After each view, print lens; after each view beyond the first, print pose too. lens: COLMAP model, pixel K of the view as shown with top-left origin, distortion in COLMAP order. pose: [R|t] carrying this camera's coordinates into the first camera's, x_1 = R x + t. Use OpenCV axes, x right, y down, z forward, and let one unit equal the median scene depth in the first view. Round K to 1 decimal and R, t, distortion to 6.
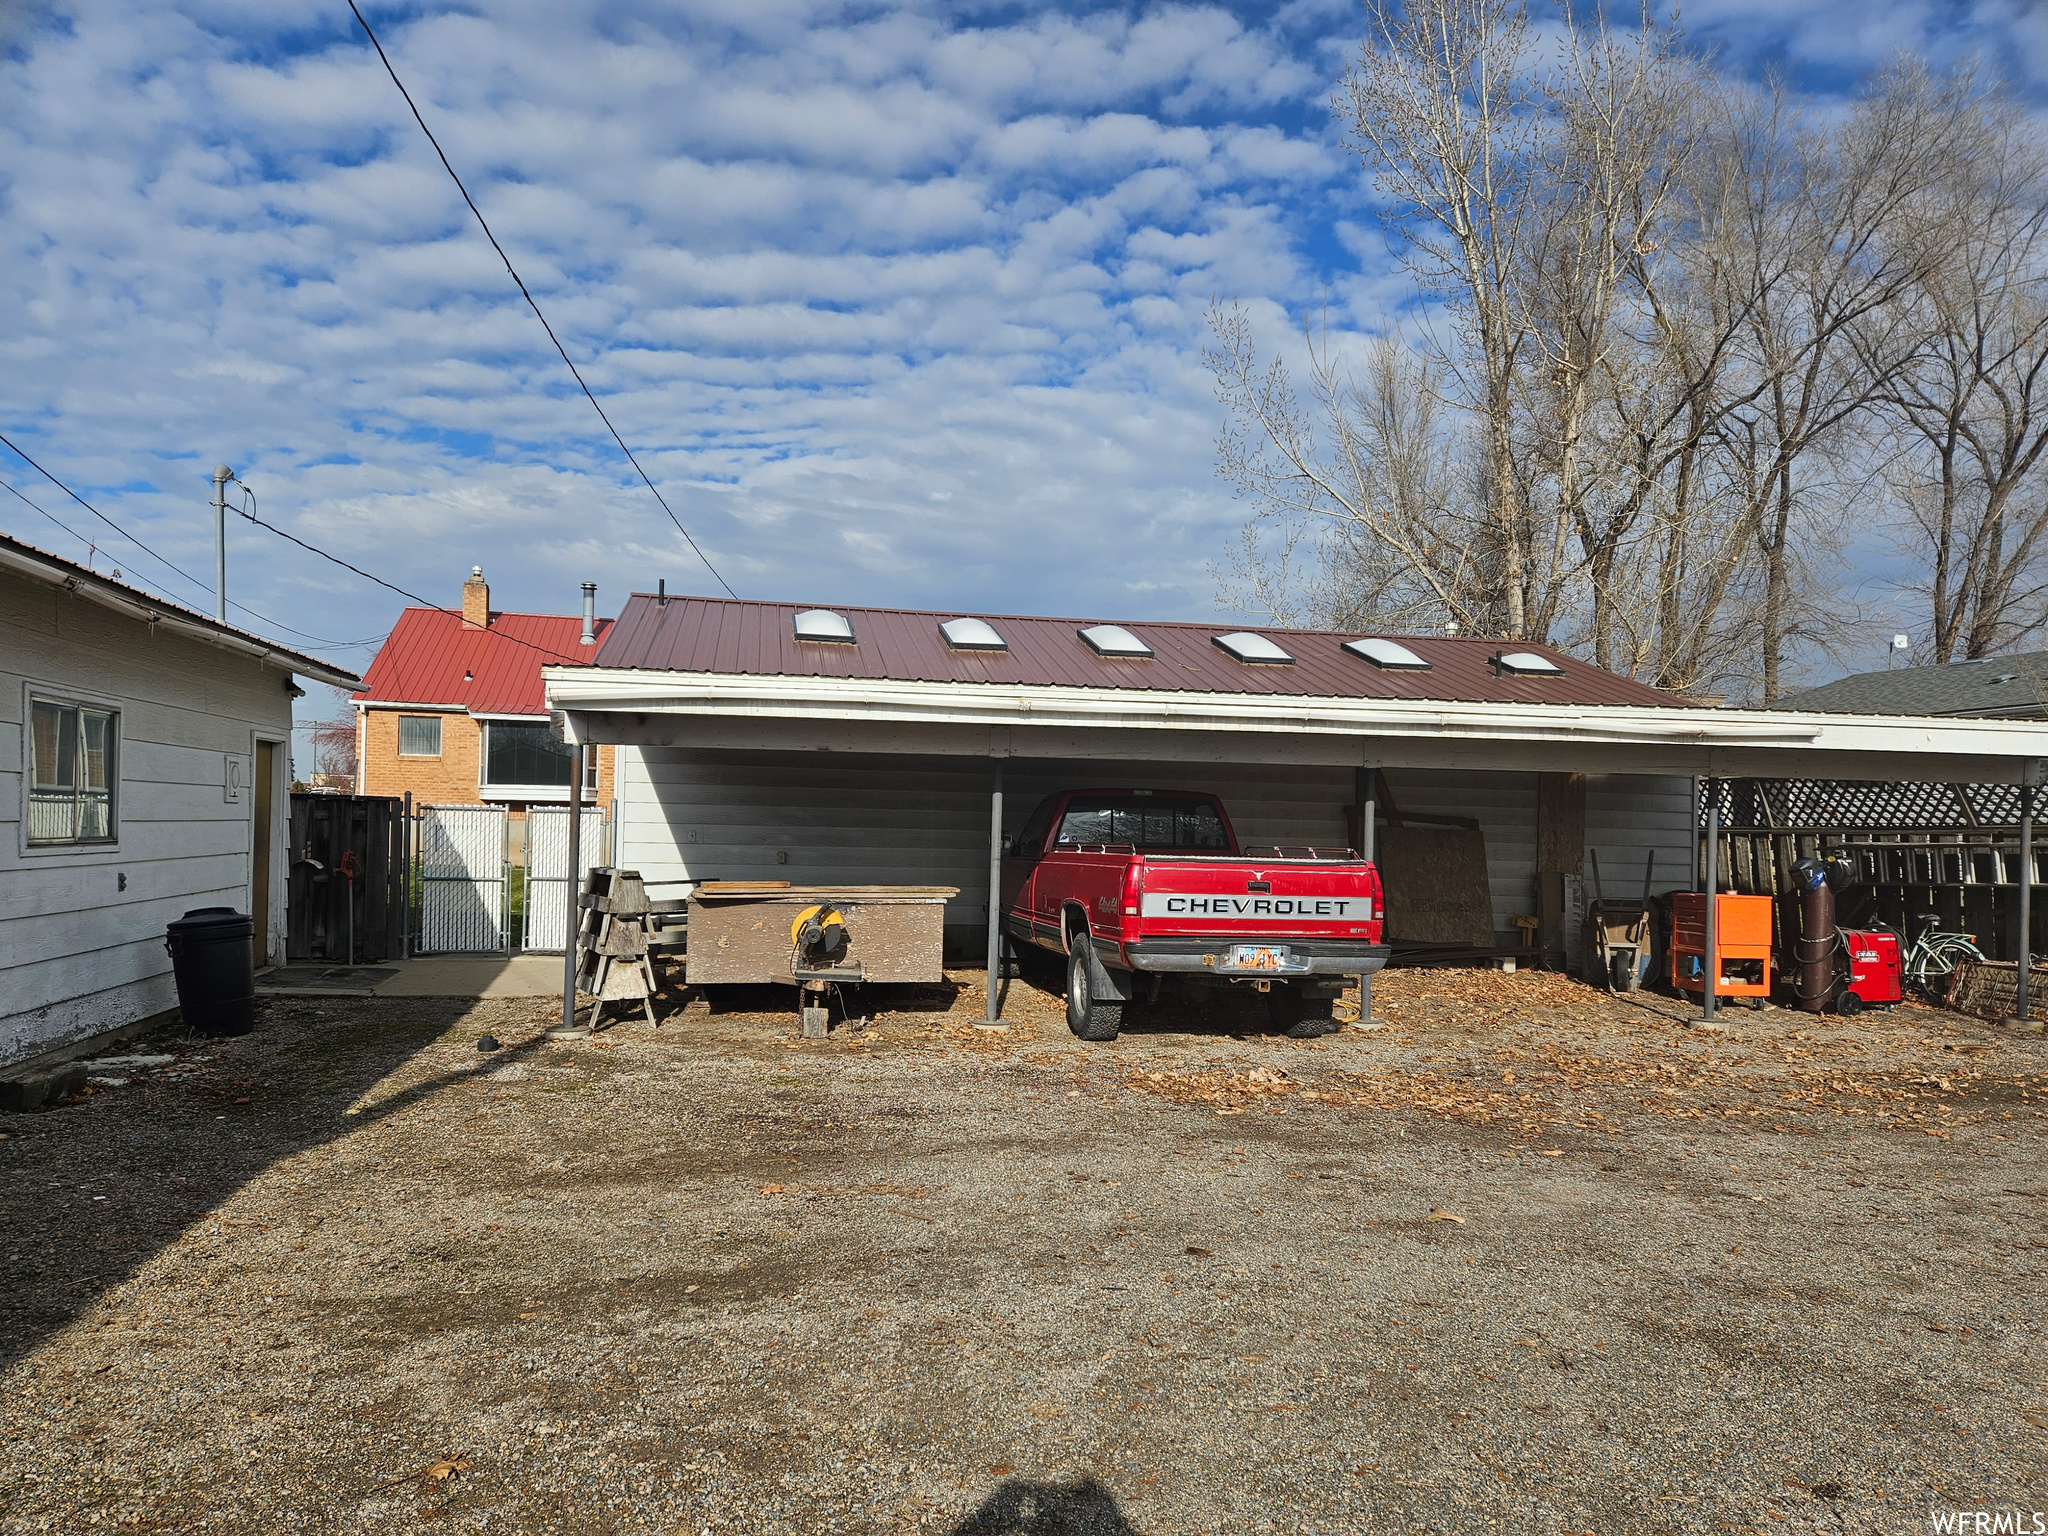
lens RADIAL K [[1320.5, 0, 1022.7], [0, 1320.5, 798.9], [0, 0, 1]] dist [0.091250, -0.080450]
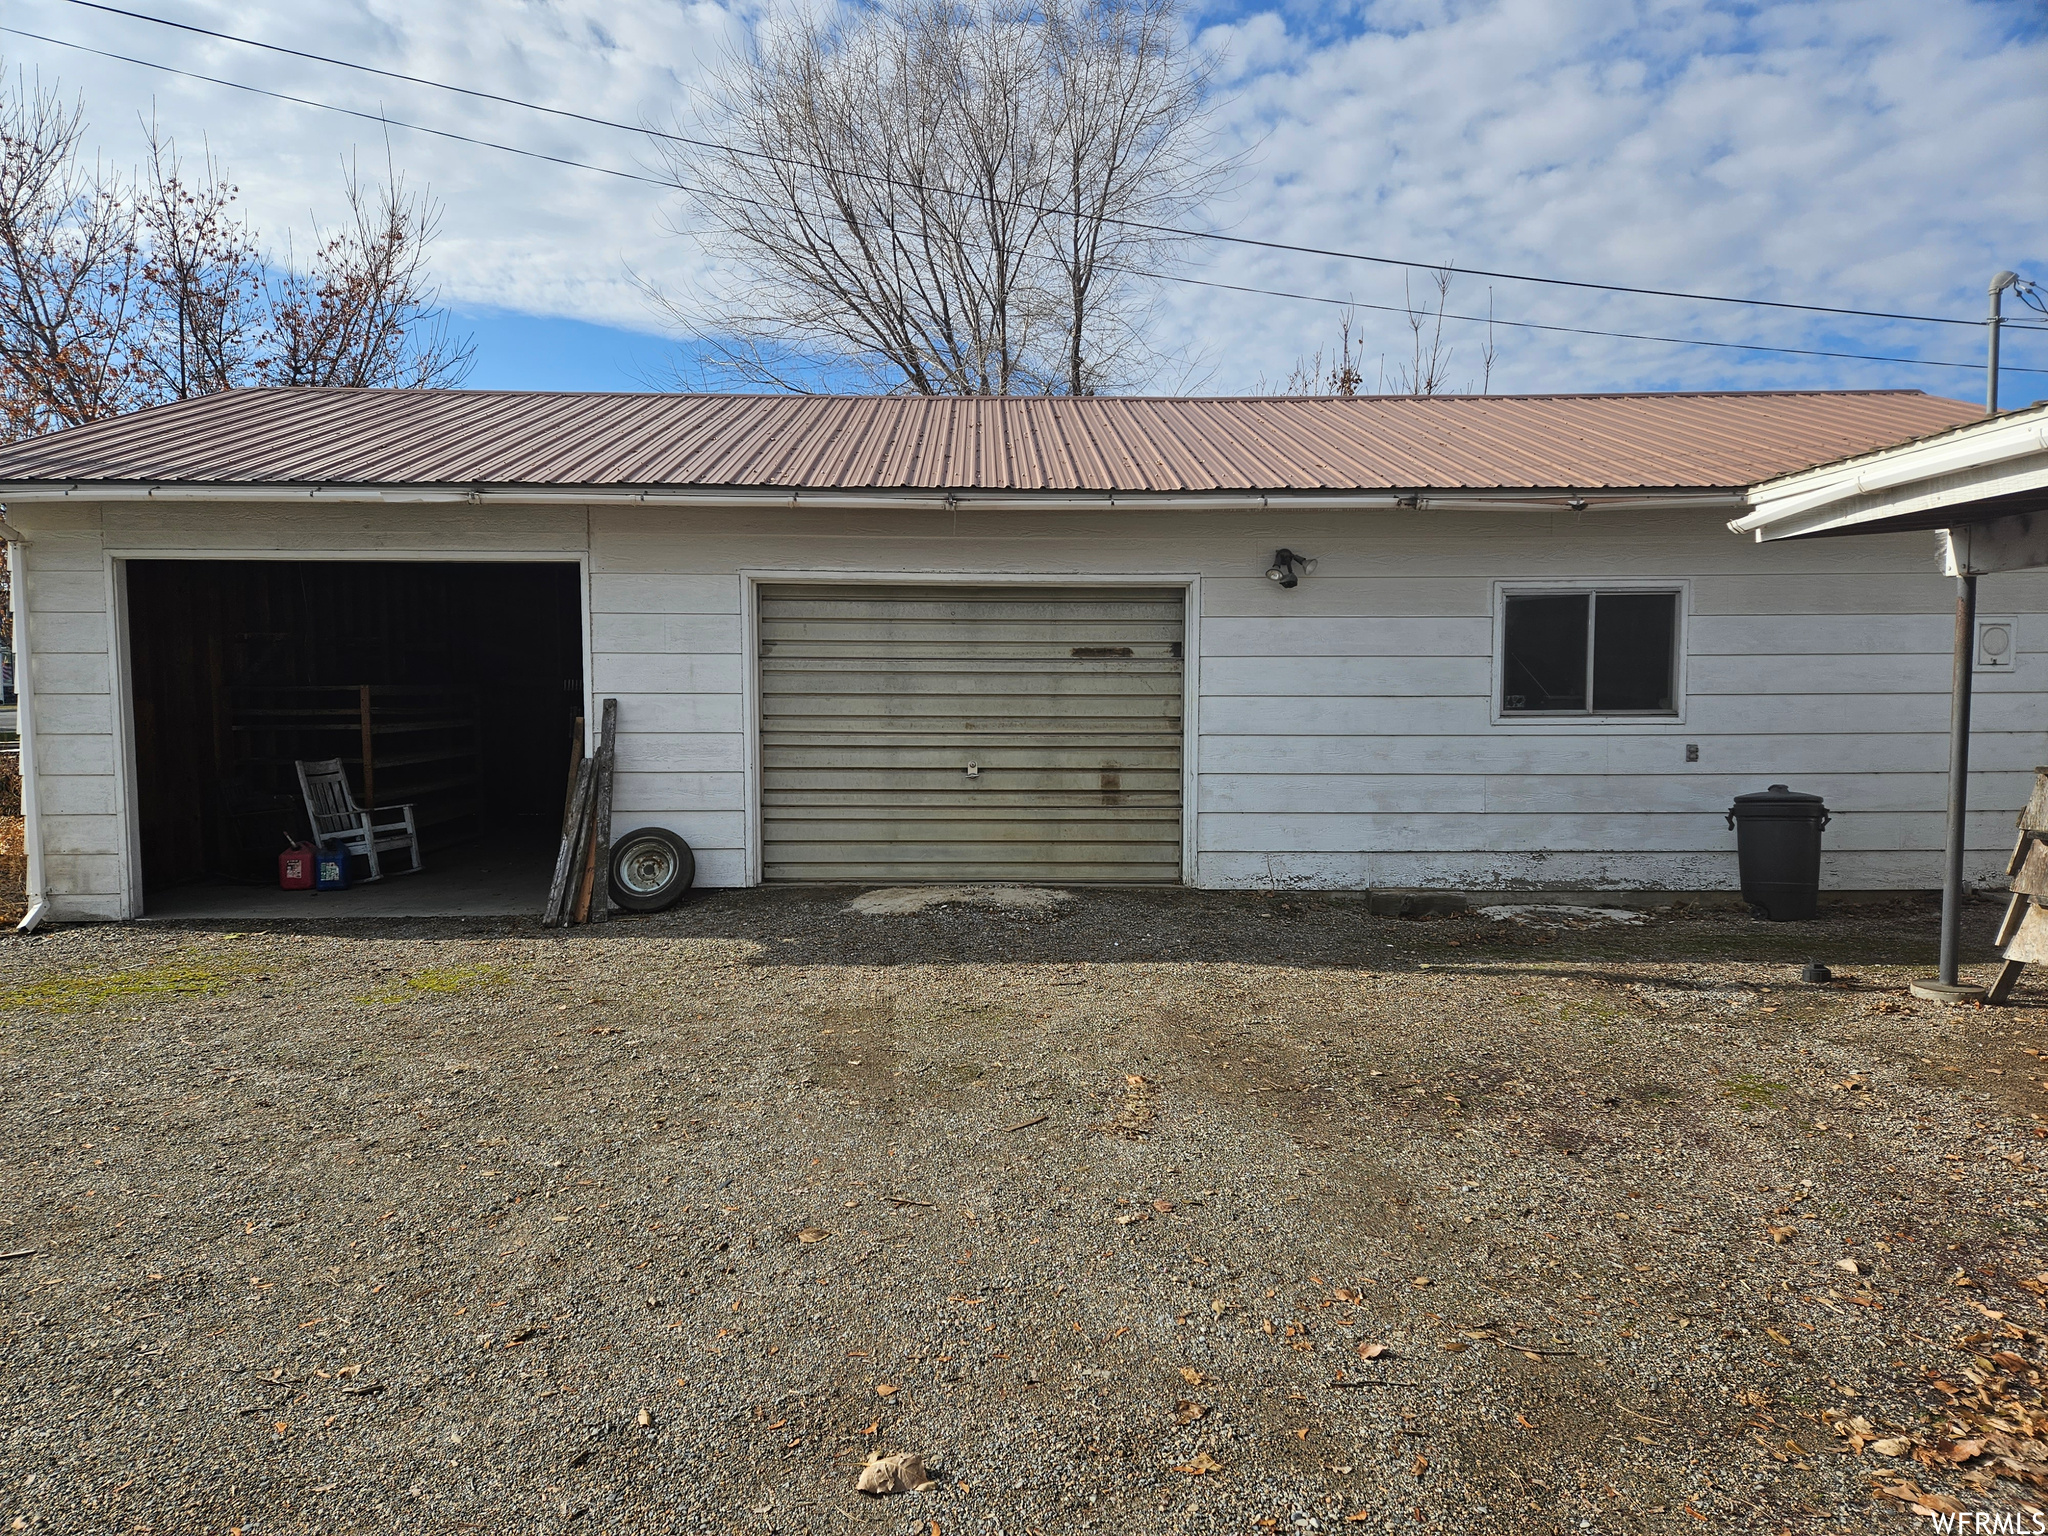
lens RADIAL K [[1320.5, 0, 1022.7], [0, 1320.5, 798.9], [0, 0, 1]] dist [0.091250, -0.080450]
pose [[-0.171684, 0.066021, -0.982937, 0.452521], [0.016623, 0.997804, 0.064116, 0.021339], [0.985012, -0.005332, -0.172405, 0.670061]]
